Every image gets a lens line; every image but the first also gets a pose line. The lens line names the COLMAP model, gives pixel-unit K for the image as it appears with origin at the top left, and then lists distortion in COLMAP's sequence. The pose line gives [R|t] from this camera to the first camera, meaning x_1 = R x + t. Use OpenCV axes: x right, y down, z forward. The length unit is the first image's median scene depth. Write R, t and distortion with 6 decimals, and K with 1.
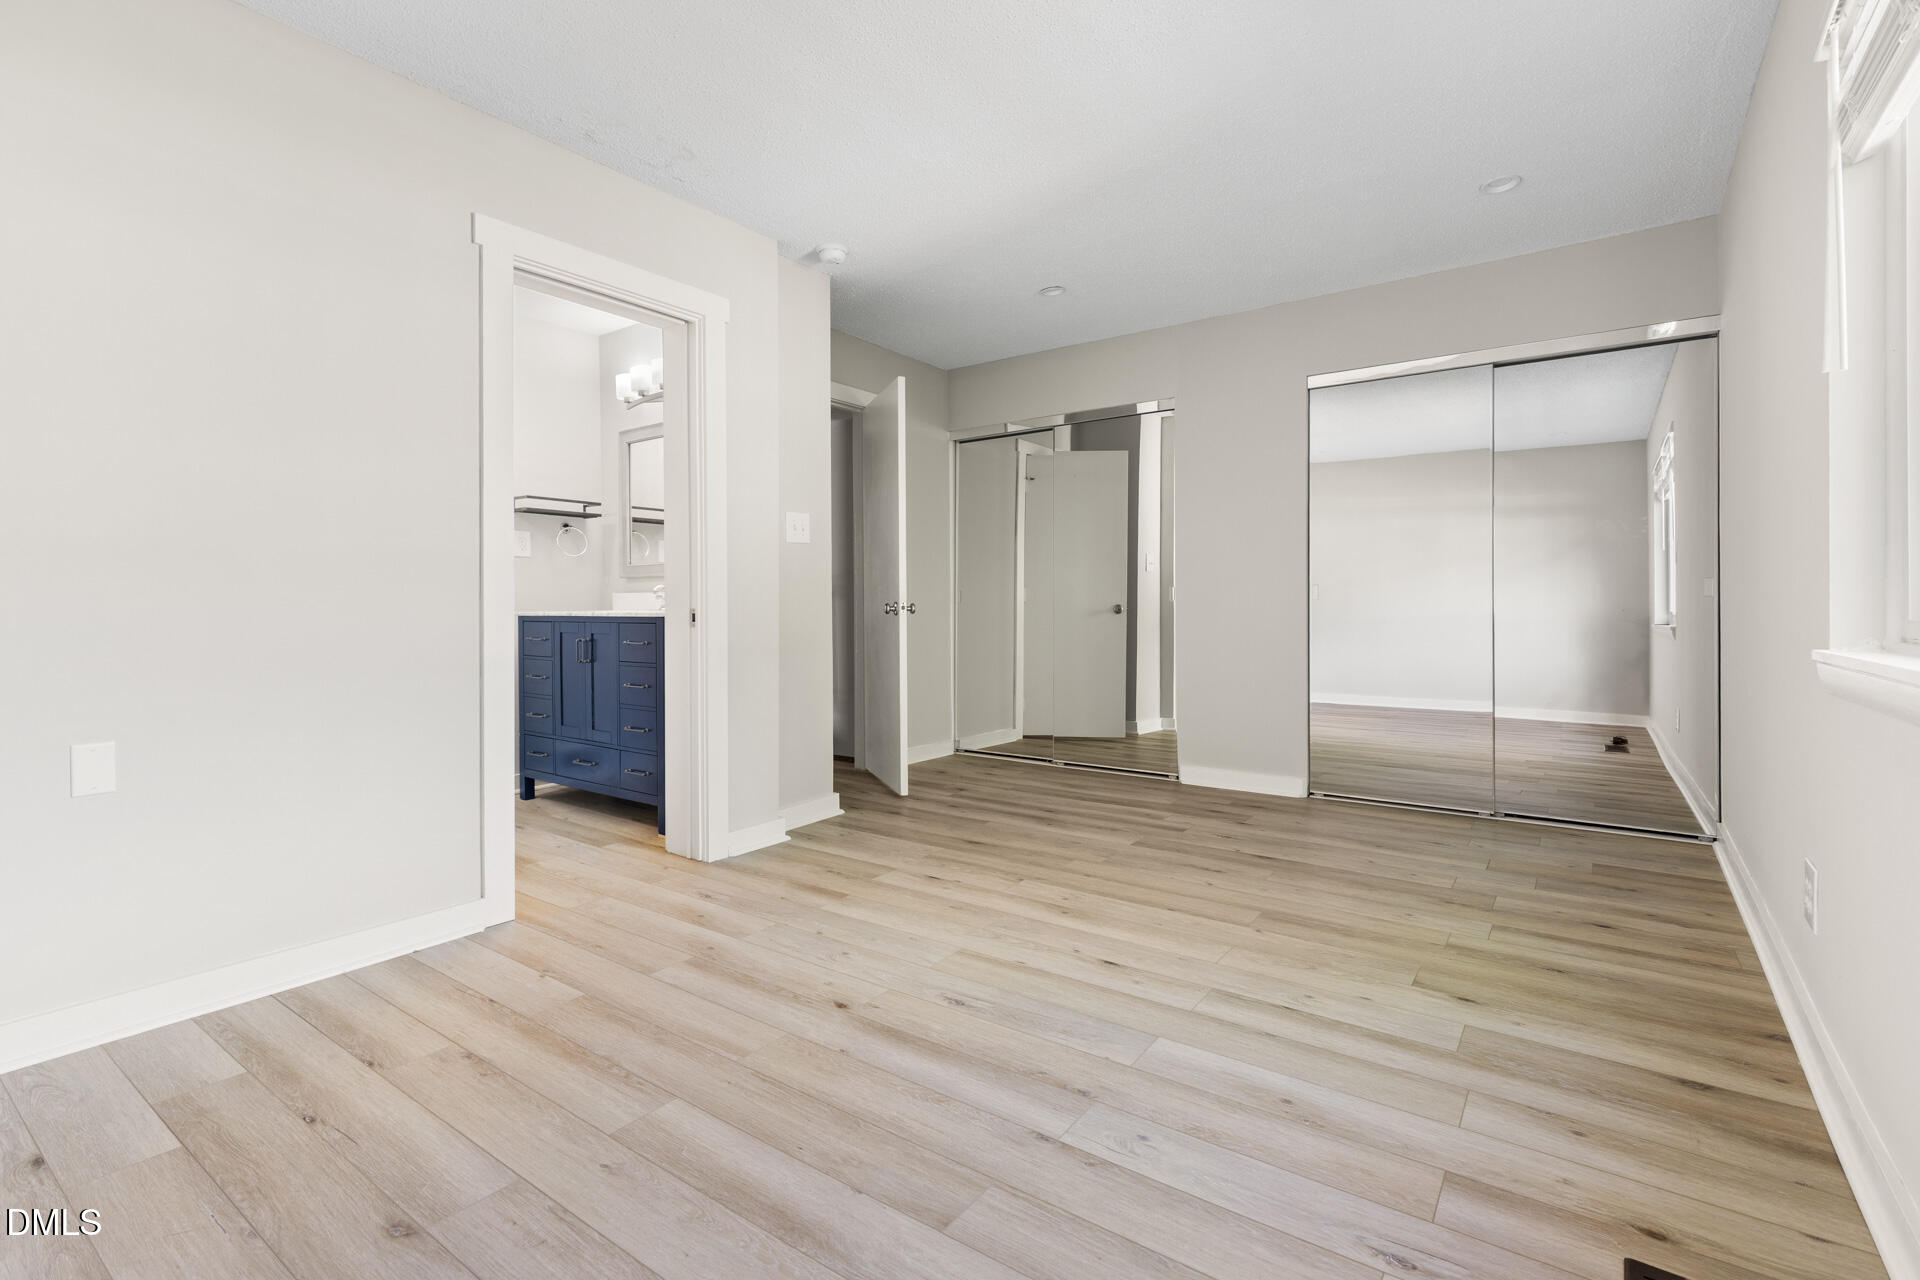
lens RADIAL K [[870.5, 0, 964.5], [0, 870.5, 617.0], [0, 0, 1]] dist [0.005367, -0.000118]
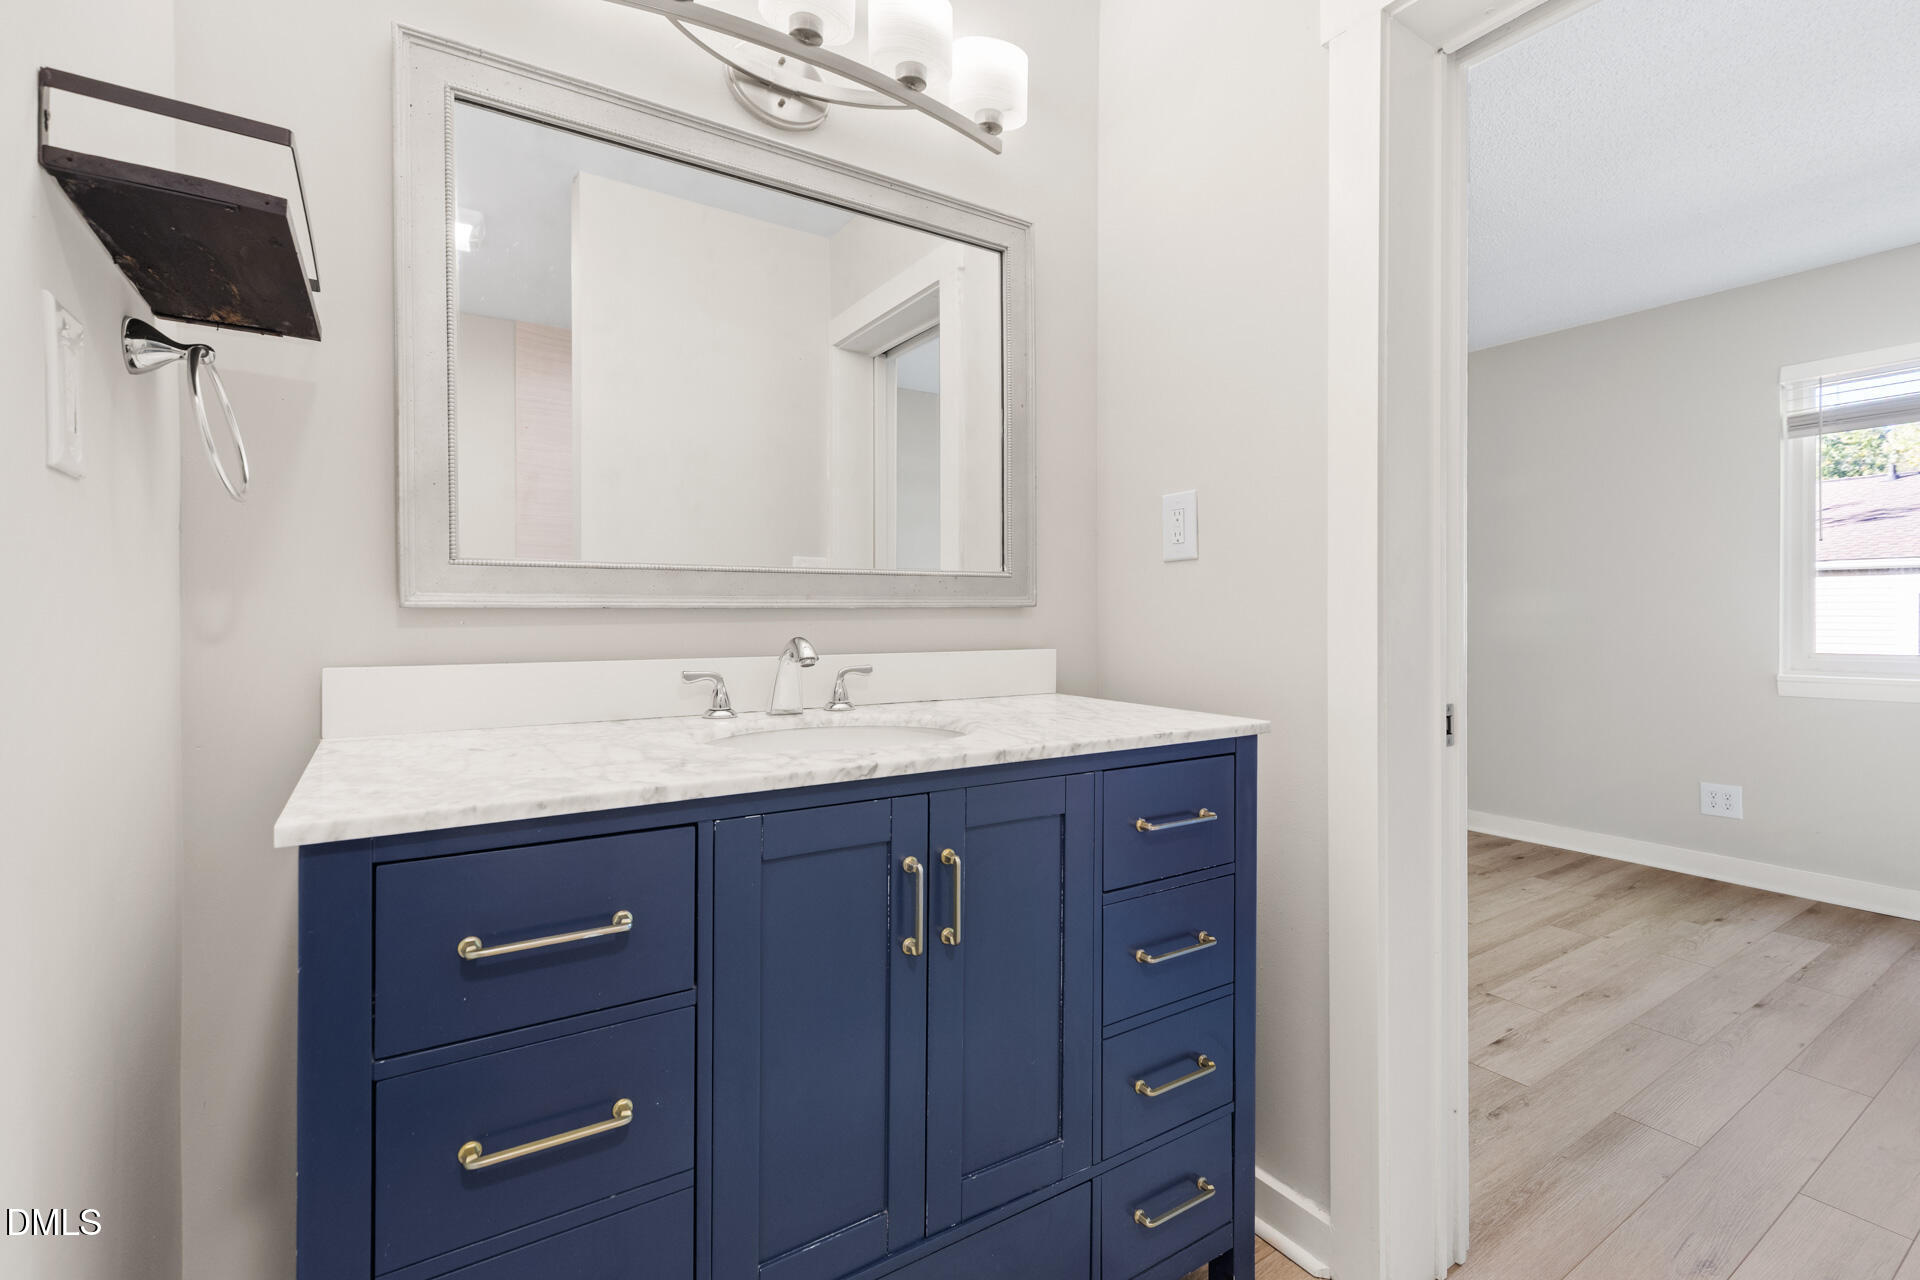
lens RADIAL K [[870.5, 0, 964.5], [0, 870.5, 617.0], [0, 0, 1]] dist [0.005367, -0.000118]
pose [[0.345780, 0.002788, 0.938311, -1.173388], [0.011212, 0.999912, -0.007103, -0.077964], [-0.938249, 0.012977, 0.345719, 1.544766]]
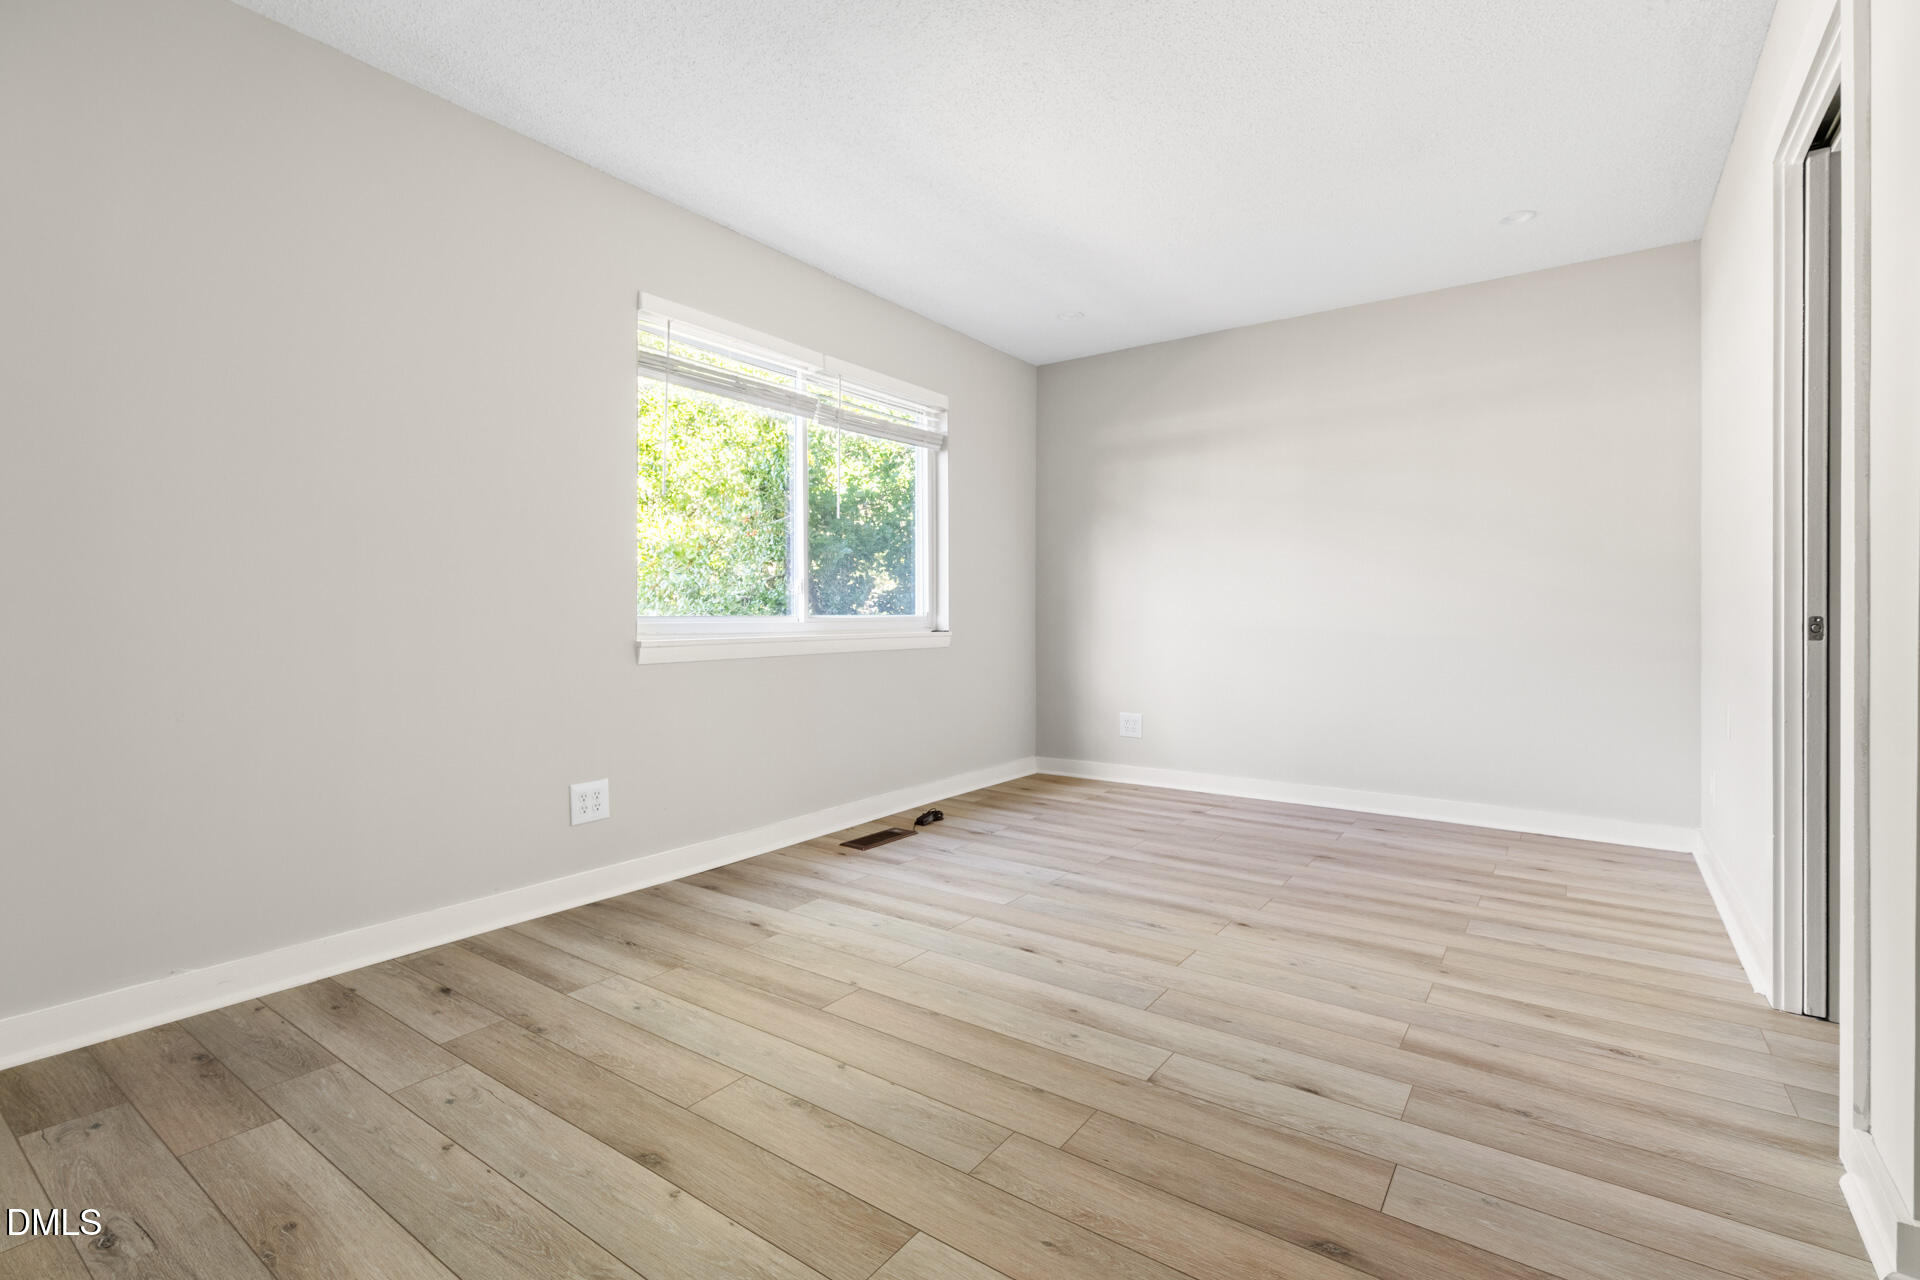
lens RADIAL K [[870.5, 0, 964.5], [0, 870.5, 617.0], [0, 0, 1]] dist [0.005367, -0.000118]
pose [[-0.999883, 0.005176, -0.014384, 0.260186], [0.004962, 0.999878, 0.014828, -0.025726], [0.014458, 0.014755, -0.999787, 2.075672]]
